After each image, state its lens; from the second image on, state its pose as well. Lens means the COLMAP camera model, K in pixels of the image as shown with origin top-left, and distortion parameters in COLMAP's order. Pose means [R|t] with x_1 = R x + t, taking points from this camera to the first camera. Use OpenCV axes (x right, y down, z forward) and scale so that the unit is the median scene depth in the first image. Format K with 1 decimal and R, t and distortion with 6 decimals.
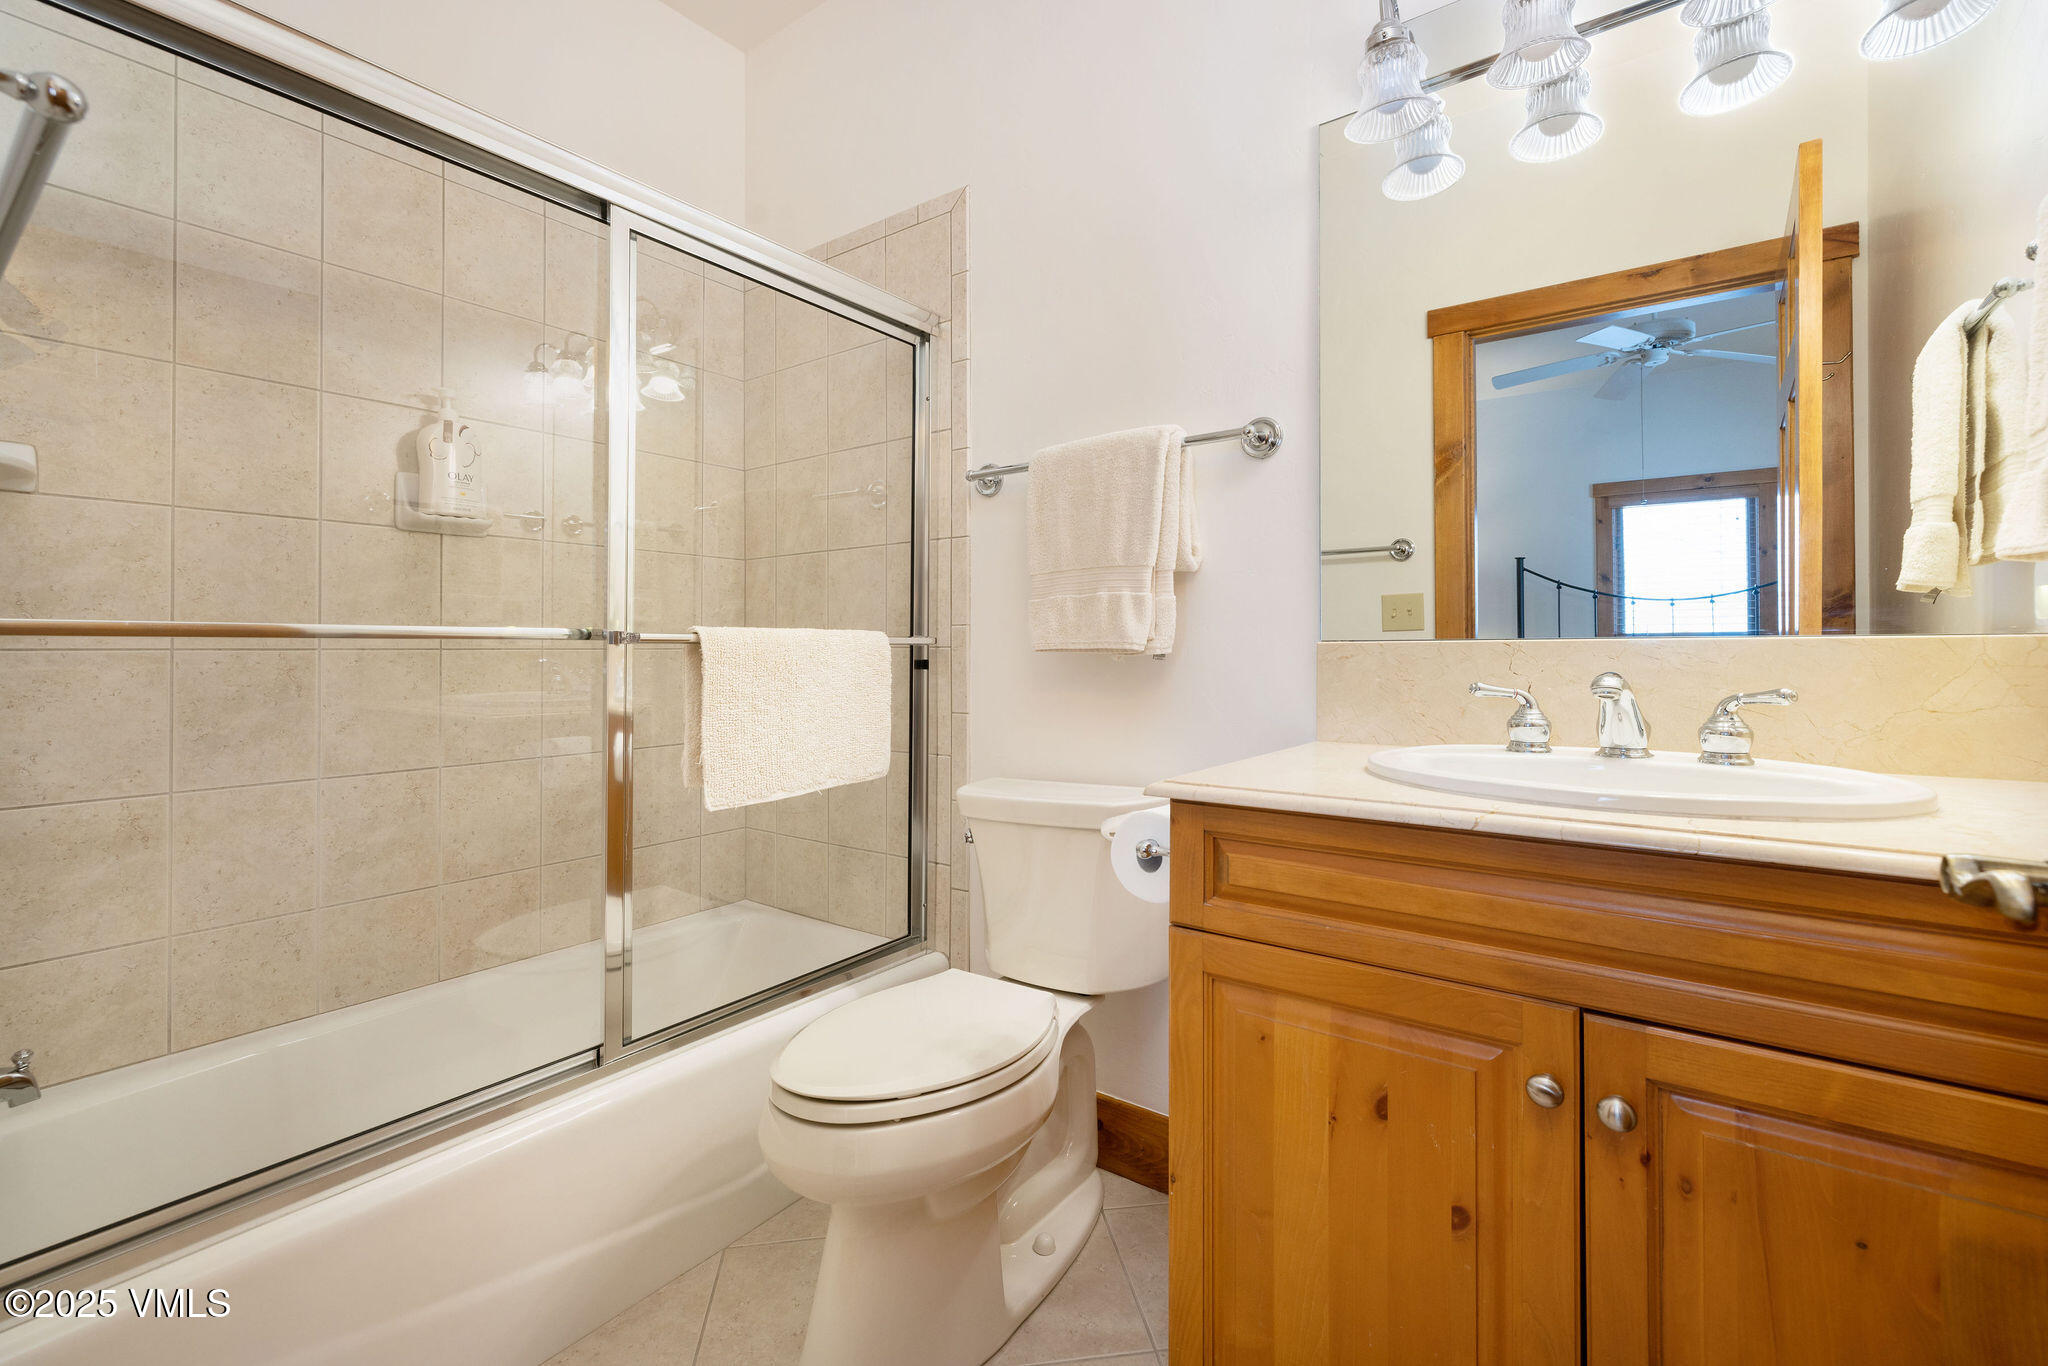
lens RADIAL K [[889.8, 0, 1043.8], [0, 889.8, 677.8], [0, 0, 1]] dist [0.014421, -0.000363]
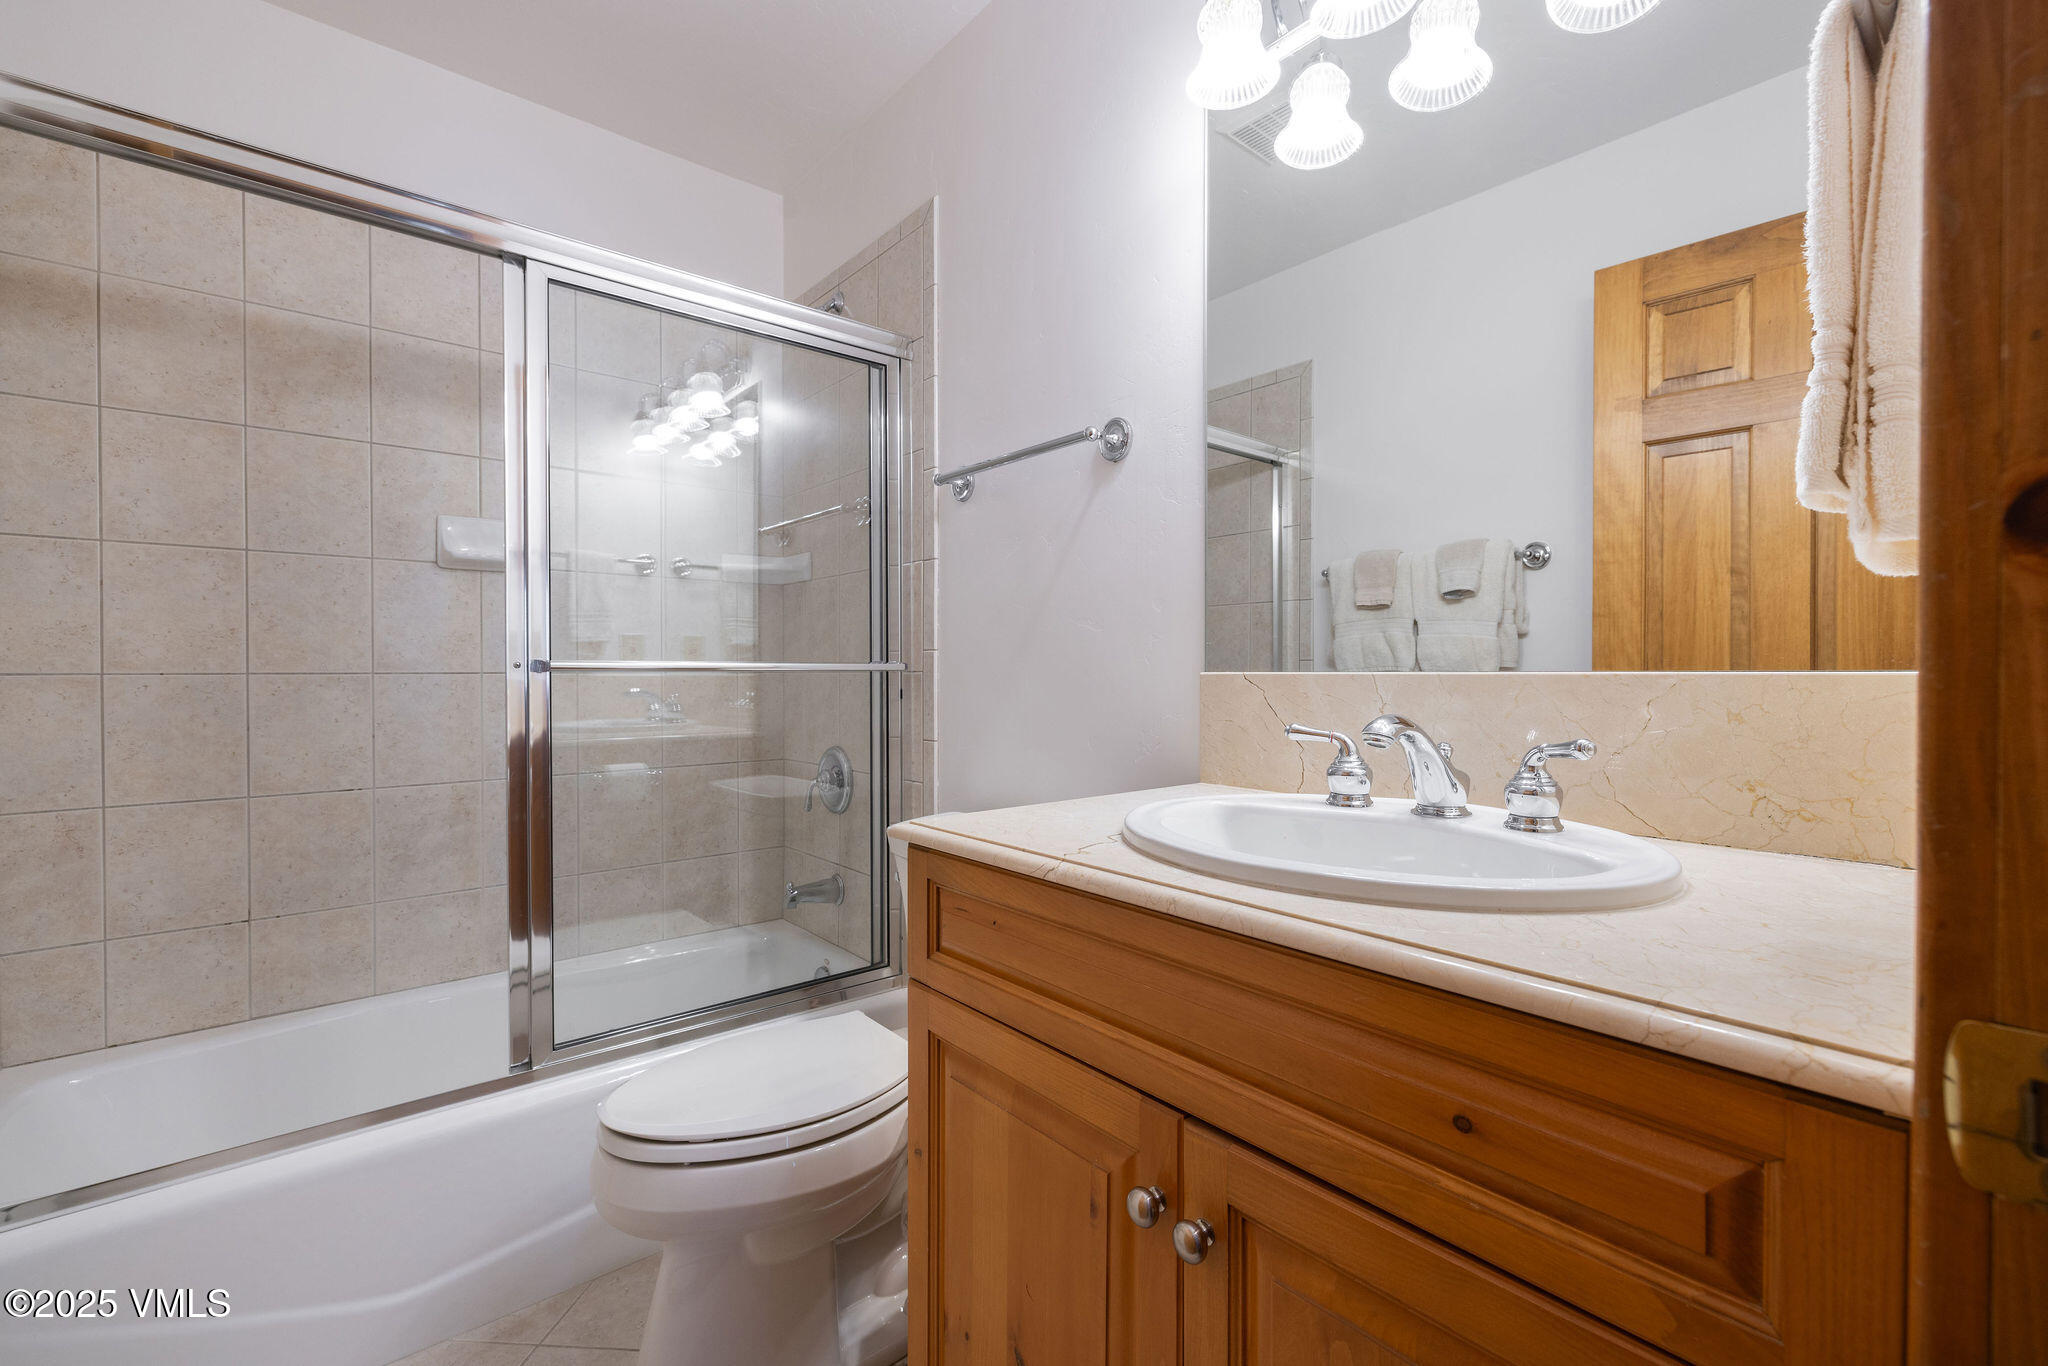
lens RADIAL K [[889.8, 0, 1019.6], [0, 889.8, 685.2], [0, 0, 1]] dist [0.014421, -0.000363]
pose [[0.983450, 0.008466, -0.180984, 0.391463], [-0.012441, 0.999705, -0.020841, -0.010564], [0.180754, 0.022747, 0.983265, 0.103862]]
